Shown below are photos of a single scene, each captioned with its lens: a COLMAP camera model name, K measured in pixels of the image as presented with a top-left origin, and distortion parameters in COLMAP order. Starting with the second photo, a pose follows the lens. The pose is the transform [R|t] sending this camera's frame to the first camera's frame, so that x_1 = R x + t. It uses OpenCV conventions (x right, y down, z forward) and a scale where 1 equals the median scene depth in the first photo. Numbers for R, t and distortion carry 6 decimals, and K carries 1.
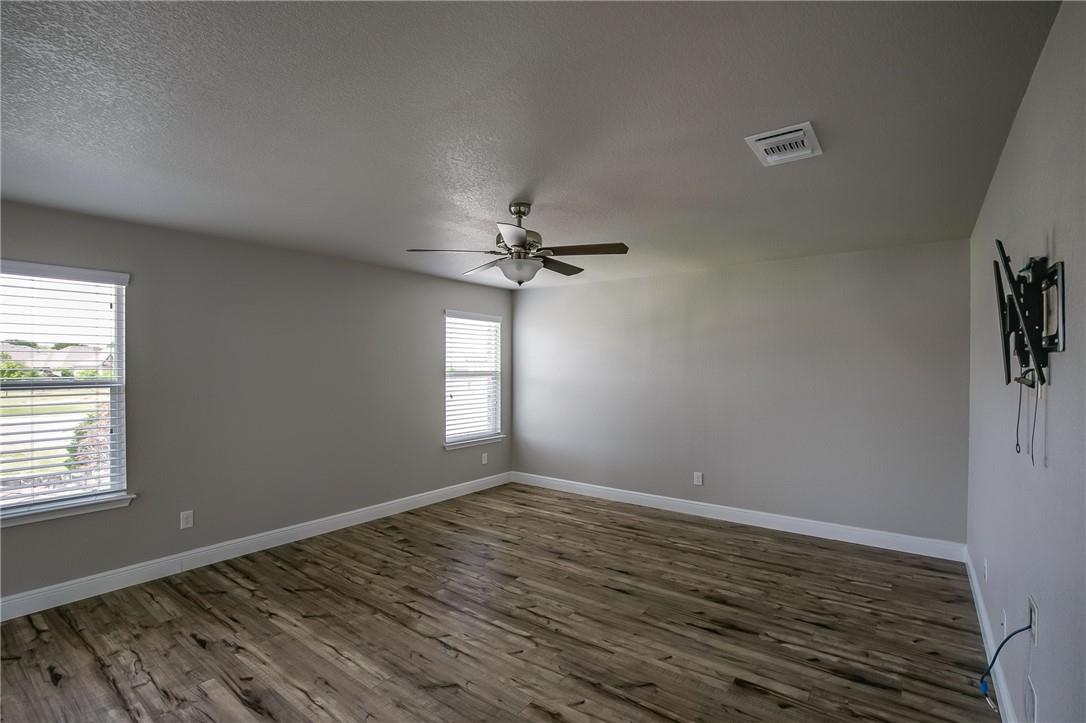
lens RADIAL K [[503.1, 0, 542.5], [0, 503.1, 363.6], [0, 0, 1]] dist [-0.028307, 0.002201]
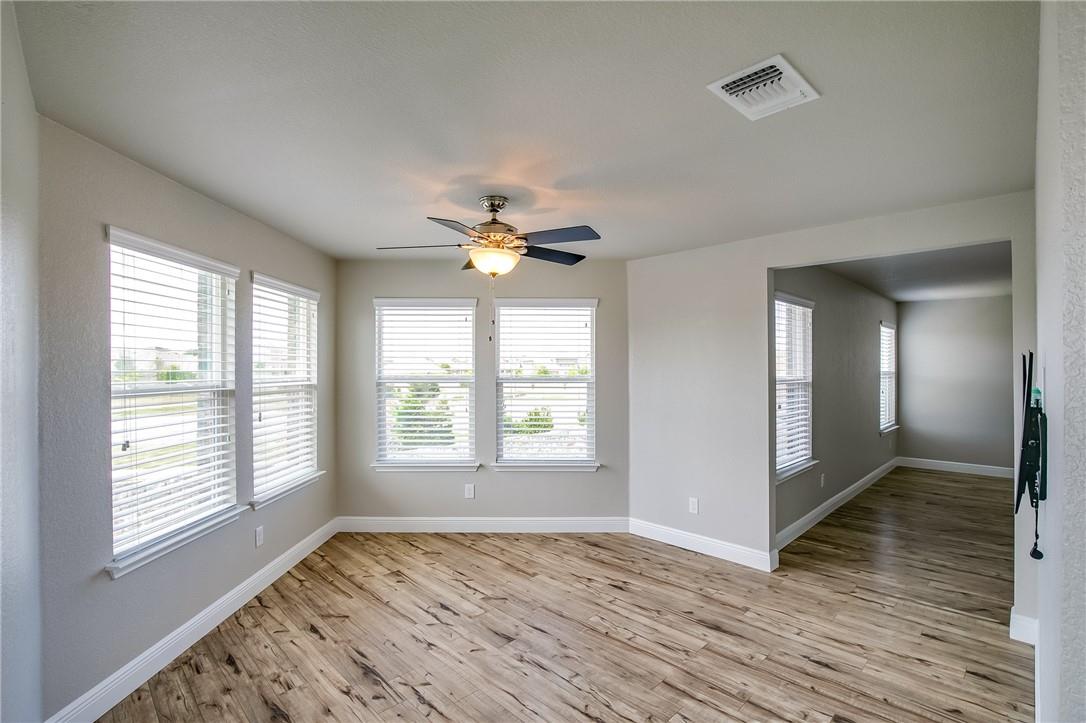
lens RADIAL K [[503.1, 0, 542.3], [0, 503.1, 359.6], [0, 0, 1]] dist [-0.028307, 0.002201]
pose [[0.990507, 0.003518, -0.137421, -1.165670], [-0.004128, 0.999983, -0.004152, -0.007906], [0.137404, 0.004680, 0.990504, -0.423062]]
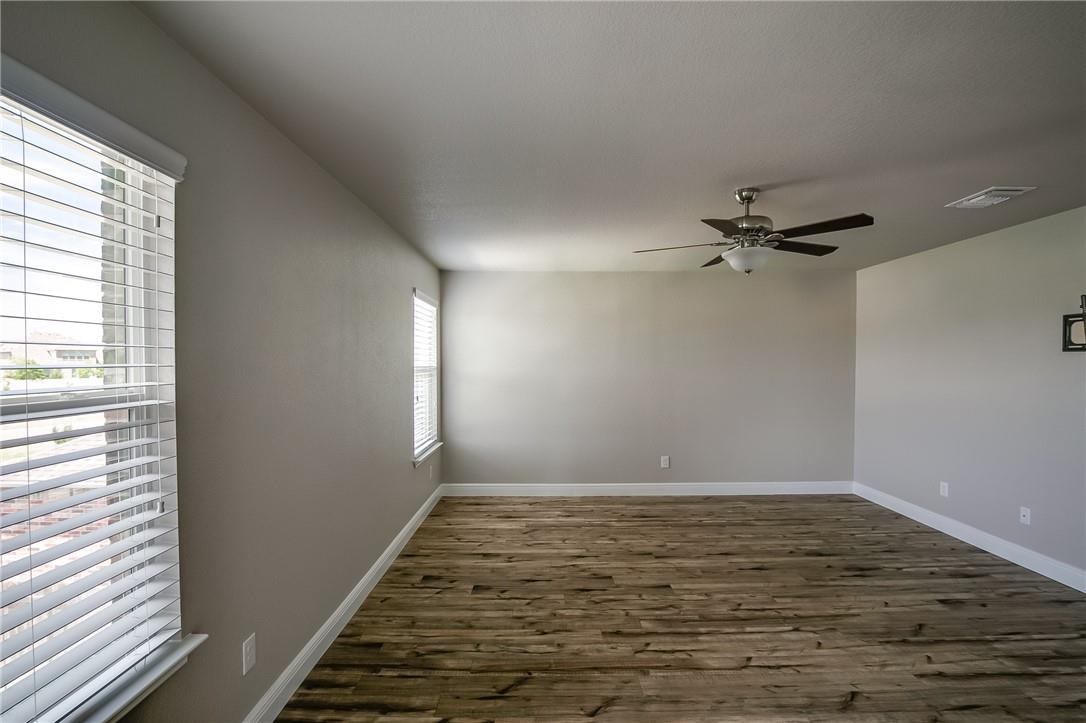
lens RADIAL K [[503.1, 0, 542.9], [0, 503.1, 365.7], [0, 0, 1]] dist [-0.028307, 0.002201]
pose [[0.794464, -0.008464, 0.607252, -0.704602], [0.000010, 0.999903, 0.013924, 0.003336], [-0.607311, -0.011056, 0.794387, 0.358771]]
